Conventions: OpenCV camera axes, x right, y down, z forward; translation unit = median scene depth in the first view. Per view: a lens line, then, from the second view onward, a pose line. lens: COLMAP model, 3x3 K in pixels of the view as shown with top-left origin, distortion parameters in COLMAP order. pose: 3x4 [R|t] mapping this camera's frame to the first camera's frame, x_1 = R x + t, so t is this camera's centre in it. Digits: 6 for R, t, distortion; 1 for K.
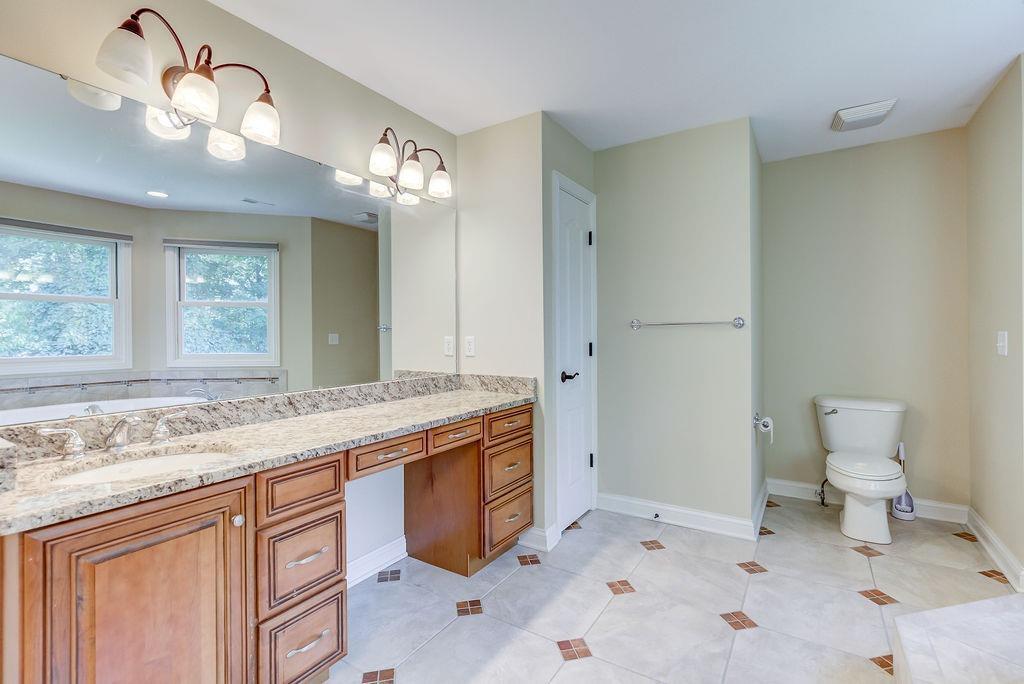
lens RADIAL K [[463.3, 0, 520.4], [0, 463.3, 335.4], [0, 0, 1]] dist [-0.010990, 0.005202]
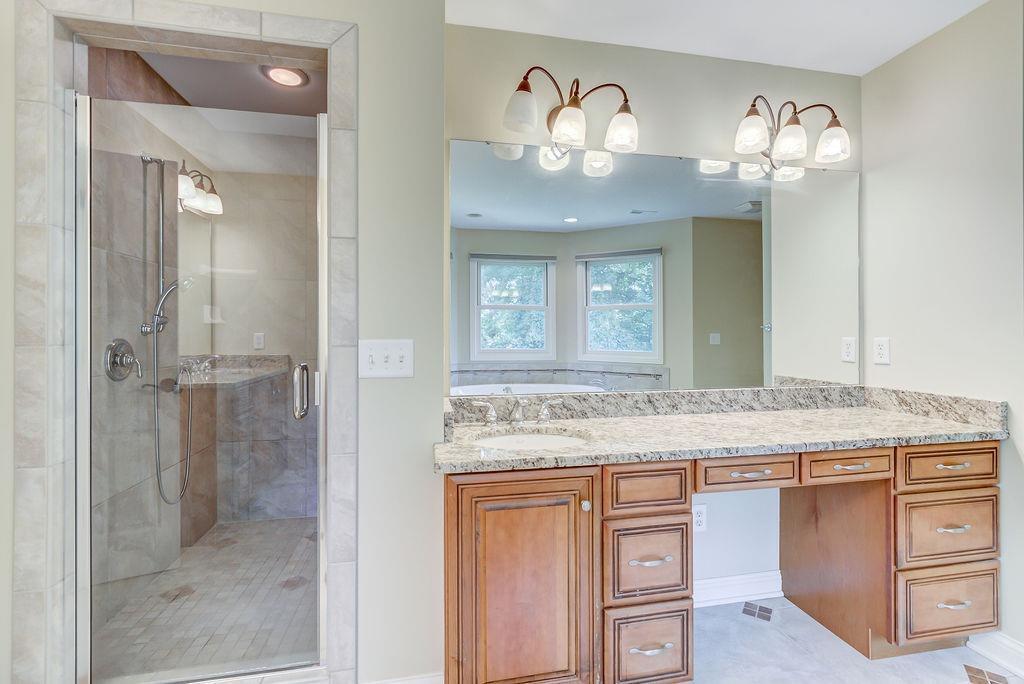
lens RADIAL K [[463.3, 0, 520.4], [0, 463.3, 335.4], [0, 0, 1]] dist [-0.010990, 0.005202]
pose [[0.689939, 0.006455, -0.723839, 0.045127], [-0.006154, 0.999976, 0.003052, 0.000307], [0.723841, 0.002349, 0.689963, 0.099881]]
